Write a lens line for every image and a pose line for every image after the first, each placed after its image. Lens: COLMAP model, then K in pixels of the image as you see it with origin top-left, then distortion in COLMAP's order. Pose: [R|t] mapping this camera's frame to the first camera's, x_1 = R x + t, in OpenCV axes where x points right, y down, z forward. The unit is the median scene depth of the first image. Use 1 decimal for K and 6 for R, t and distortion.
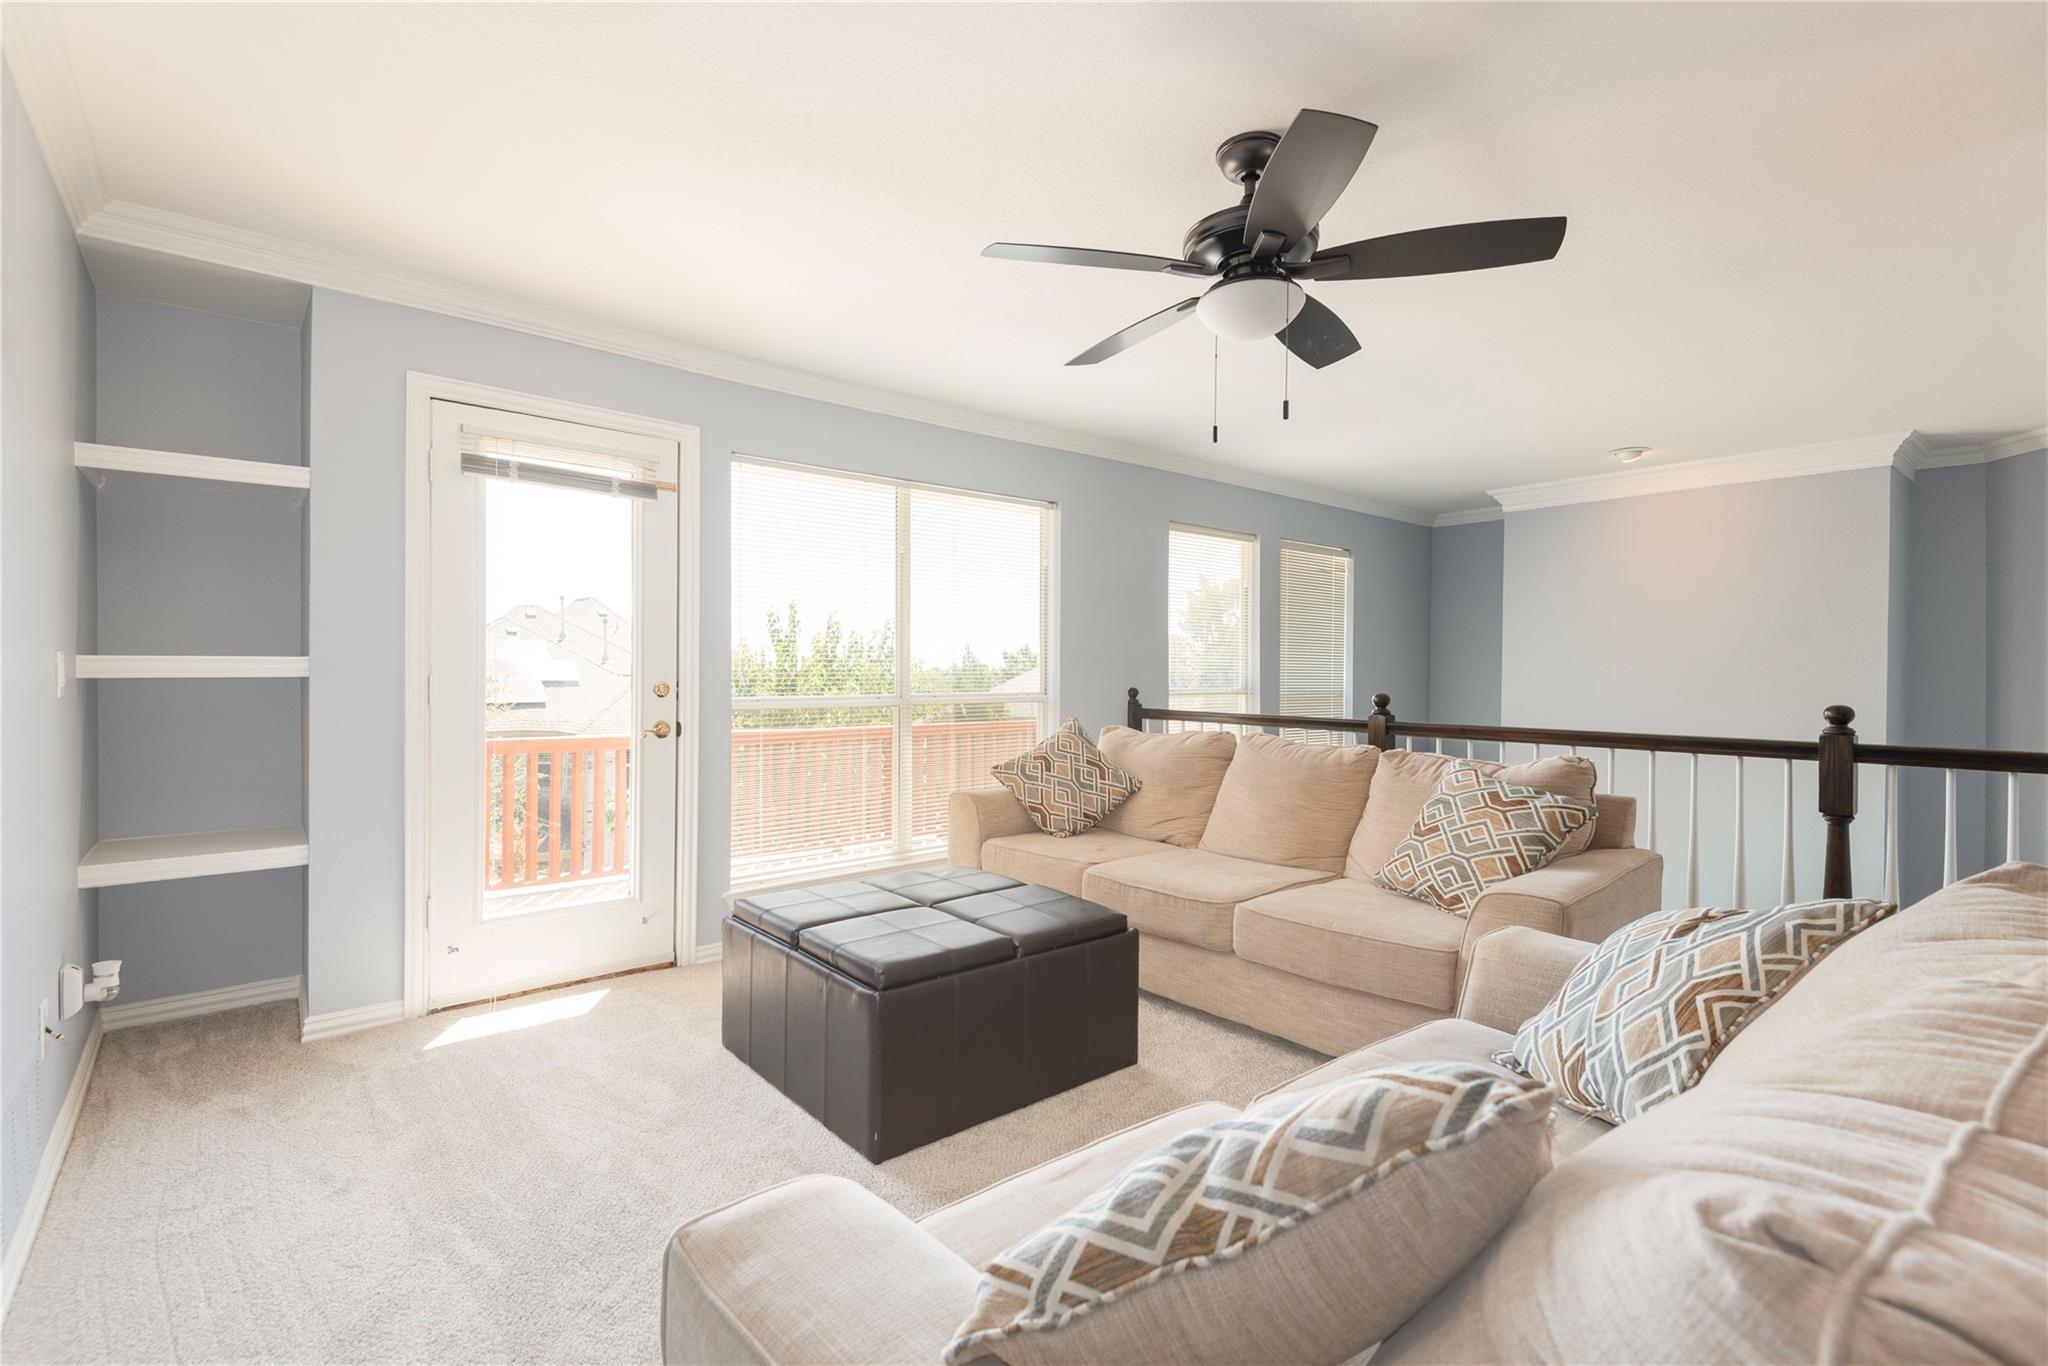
lens RADIAL K [[923.8, 0, 1026.7], [0, 923.8, 684.0], [0, 0, 1]] dist [0.009758, -0.004628]
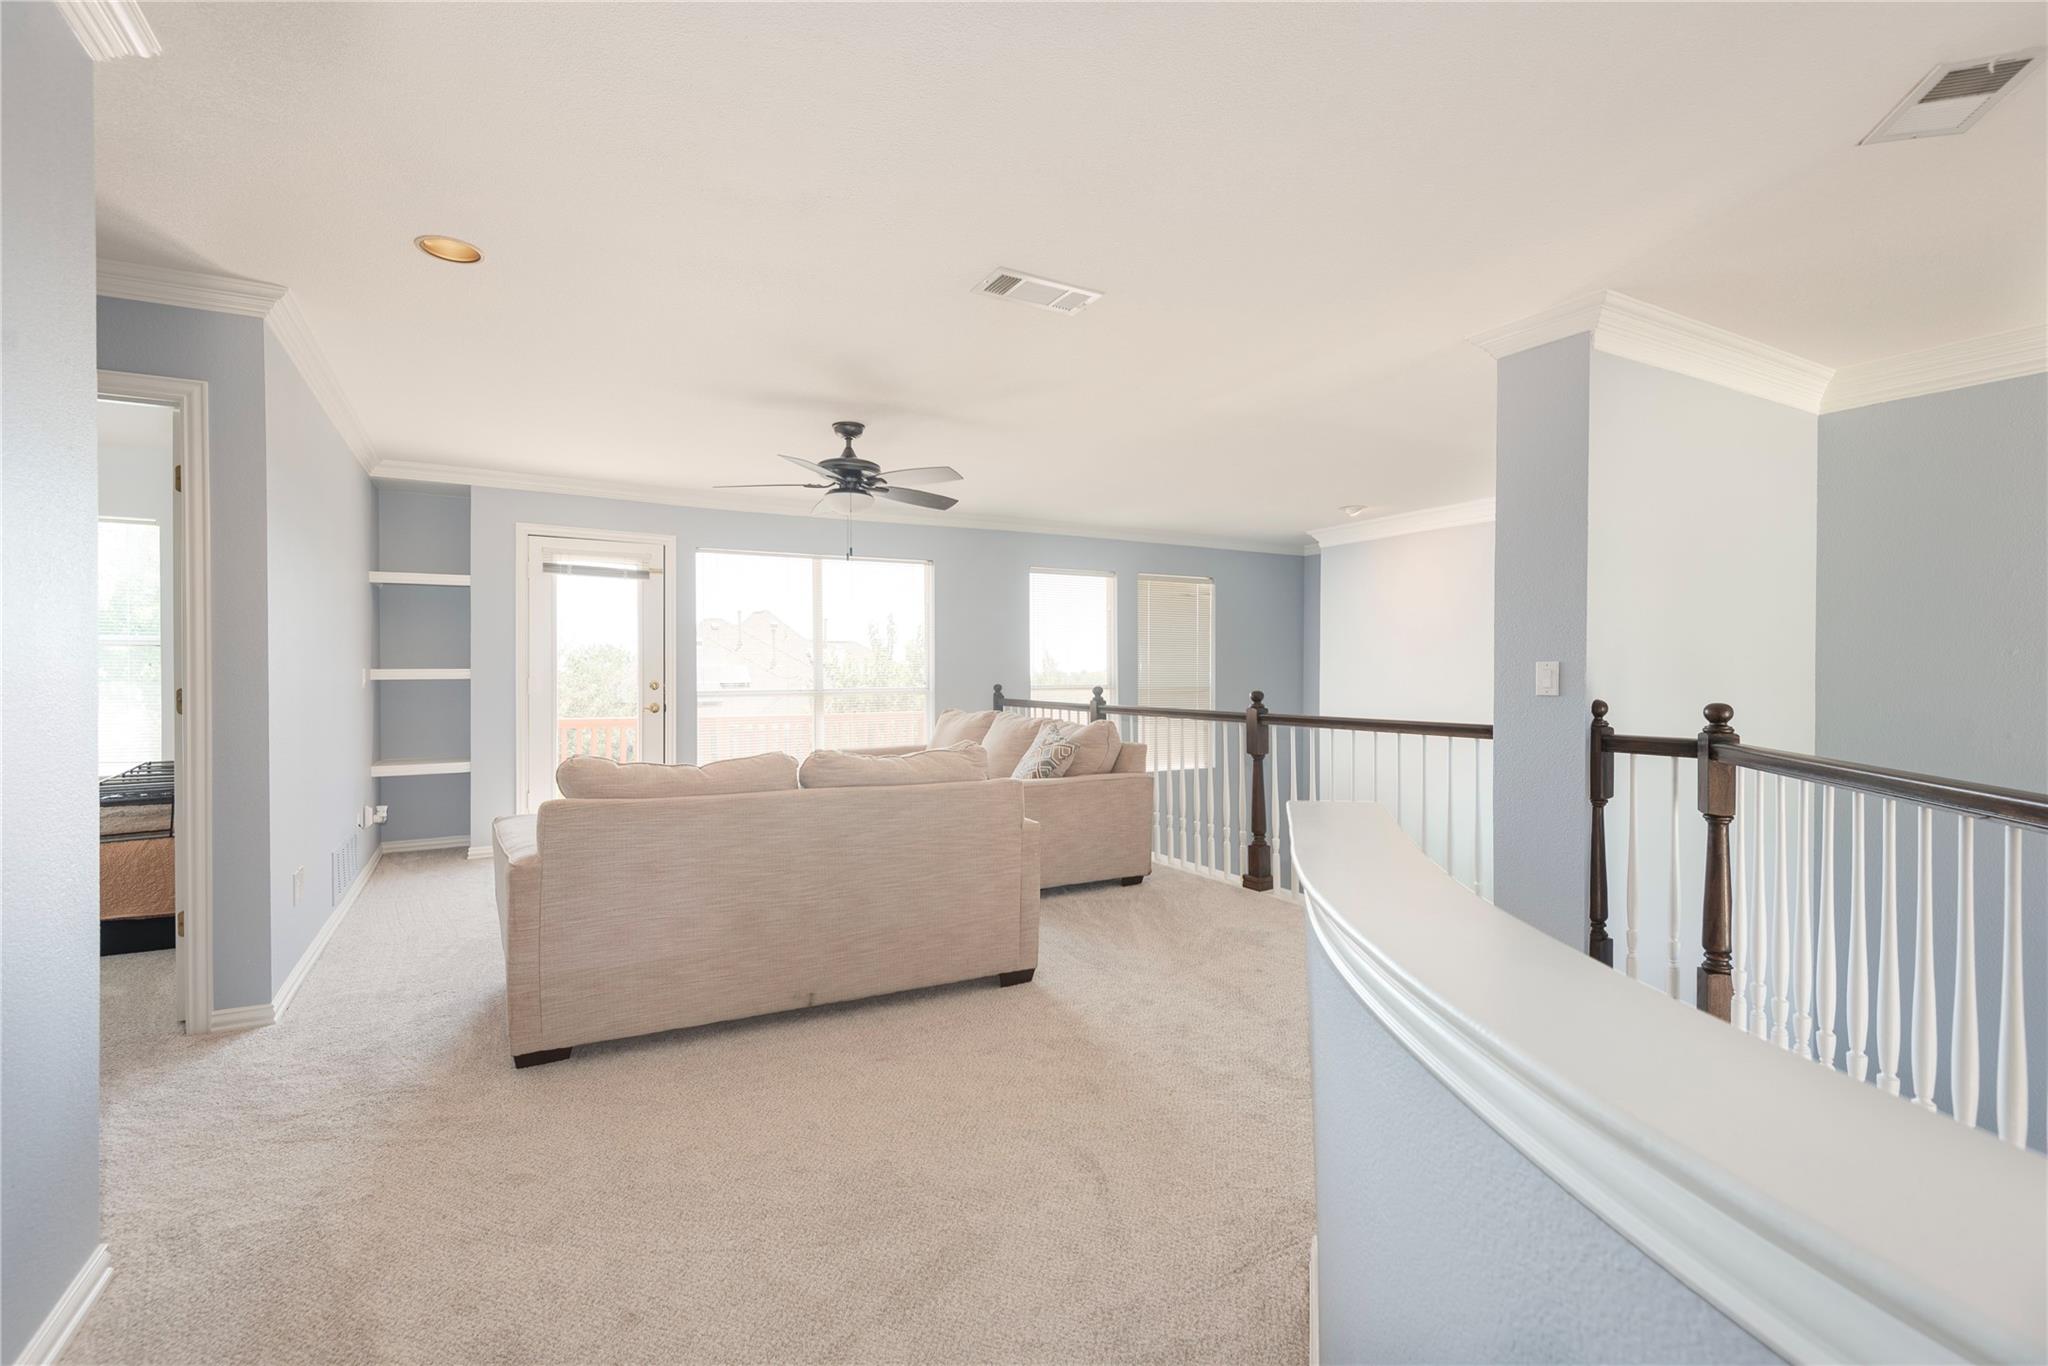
lens RADIAL K [[923.8, 0, 1028.3], [0, 923.8, 678.2], [0, 0, 1]] dist [0.009758, -0.004628]
pose [[0.983556, -0.005264, -0.180524, 0.706860], [0.003507, 0.999943, -0.010048, 0.013857], [0.180567, 0.009250, 0.983519, -0.687804]]
